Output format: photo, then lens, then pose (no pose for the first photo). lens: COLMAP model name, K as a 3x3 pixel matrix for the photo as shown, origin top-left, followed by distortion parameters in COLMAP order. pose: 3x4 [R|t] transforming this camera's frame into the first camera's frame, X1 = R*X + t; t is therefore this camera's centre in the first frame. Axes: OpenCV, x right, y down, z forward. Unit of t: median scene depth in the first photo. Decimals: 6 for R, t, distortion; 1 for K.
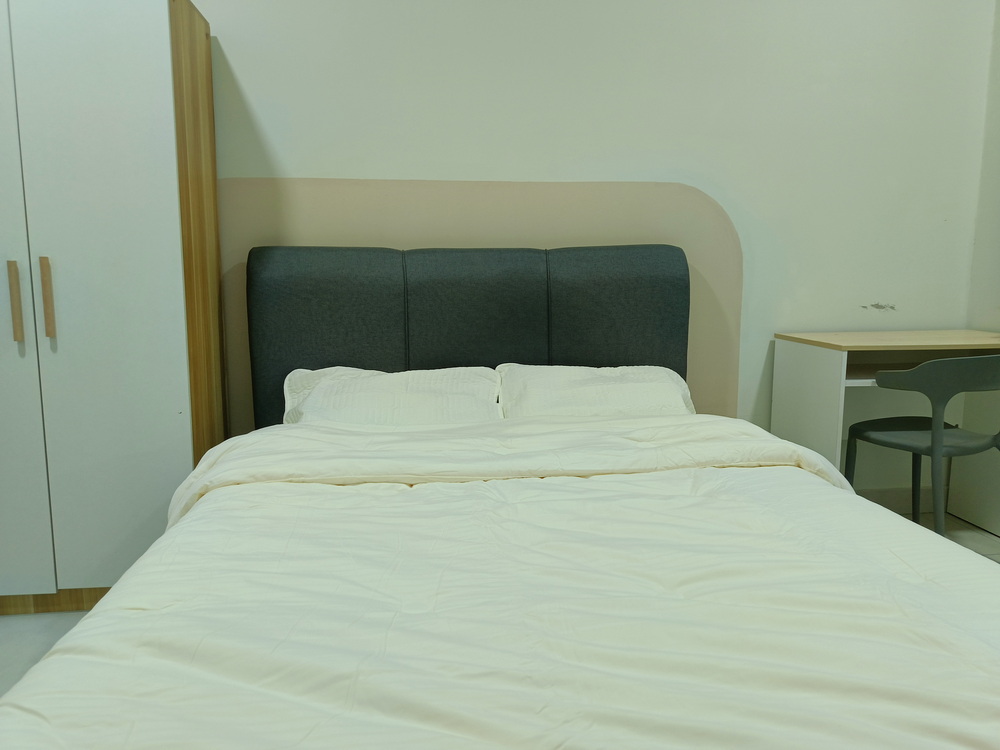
lens RADIAL K [[705.4, 0, 500.8], [0, 705.4, 372.0], [0, 0, 1]] dist [0.054310, -0.057984]
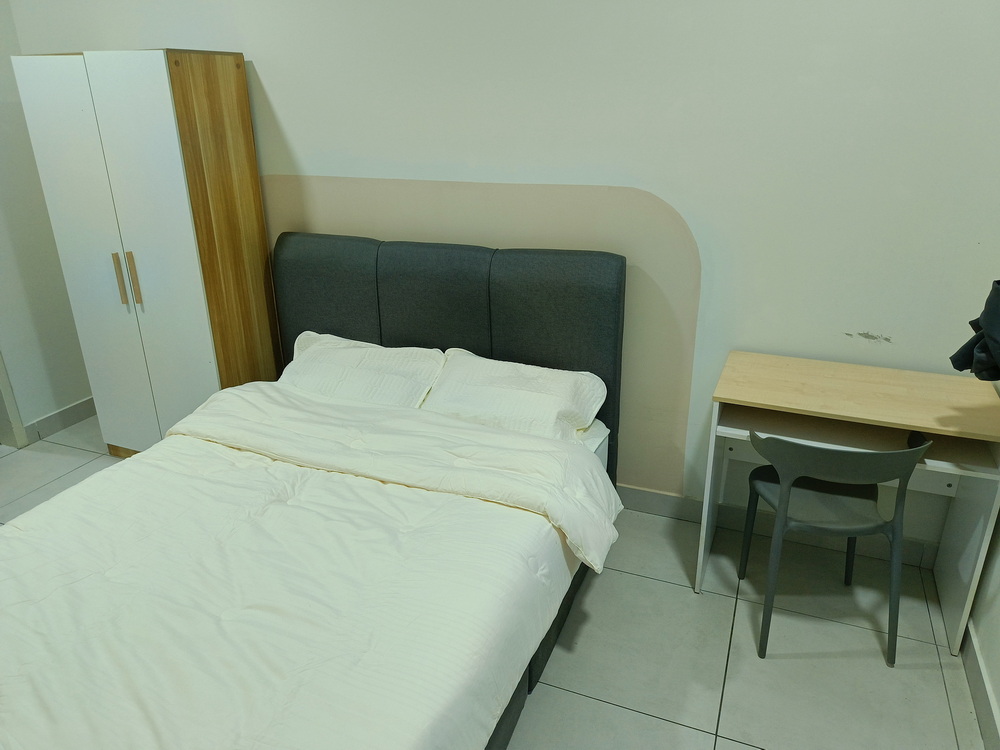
lens RADIAL K [[705.4, 0, 505.0], [0, 705.4, 376.6], [0, 0, 1]] dist [0.054310, -0.057984]
pose [[0.872083, 0.176760, -0.456319, 0.632562], [-0.060576, 0.964307, 0.257765, -0.277427], [0.485594, -0.197151, 0.851663, 0.046992]]
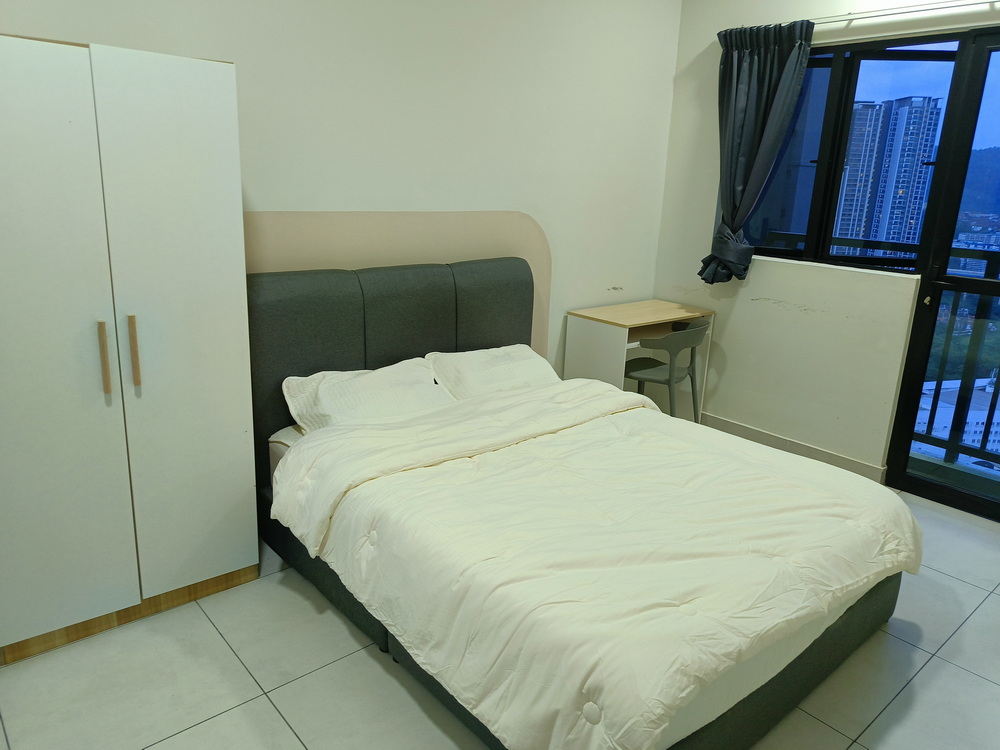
lens RADIAL K [[705.4, 0, 507.4], [0, 705.4, 376.3], [0, 0, 1]] dist [0.054310, -0.057984]
pose [[0.826757, -0.118724, 0.549889, -0.630384], [0.036630, 0.986764, 0.157974, -0.178913], [-0.561366, -0.110463, 0.820162, -0.191830]]
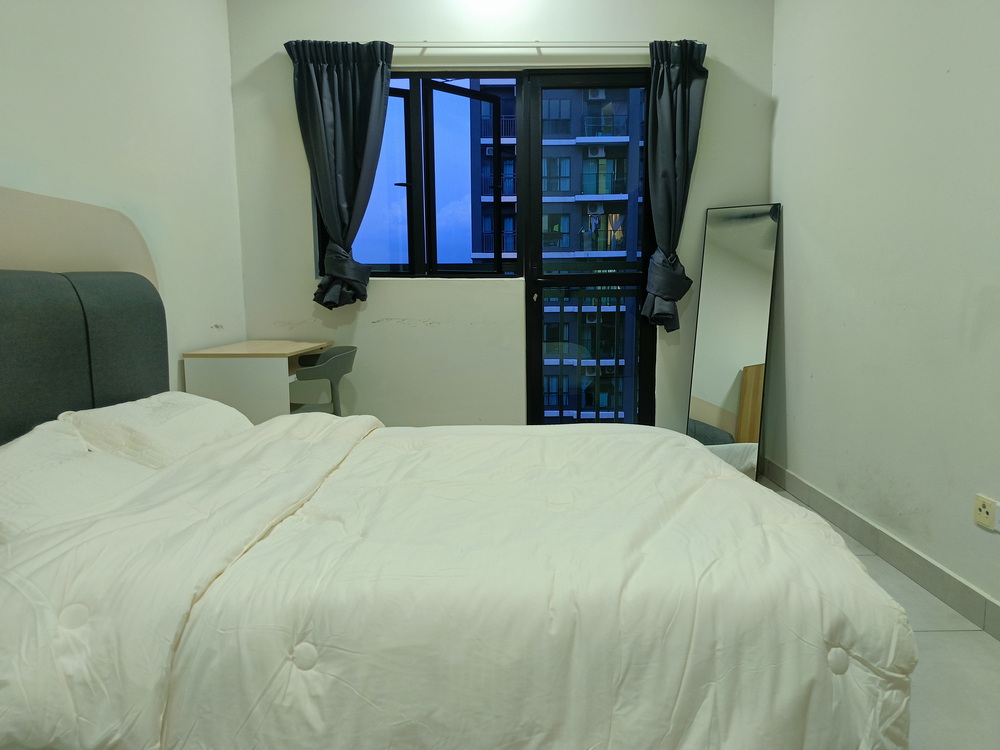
lens RADIAL K [[705.4, 0, 506.1], [0, 705.4, 375.4], [0, 0, 1]] dist [0.054310, -0.057984]
pose [[0.117932, -0.113077, 0.986563, -0.758219], [0.147030, 0.984533, 0.095269, -0.059536], [-0.982076, 0.133819, 0.132733, 0.396046]]
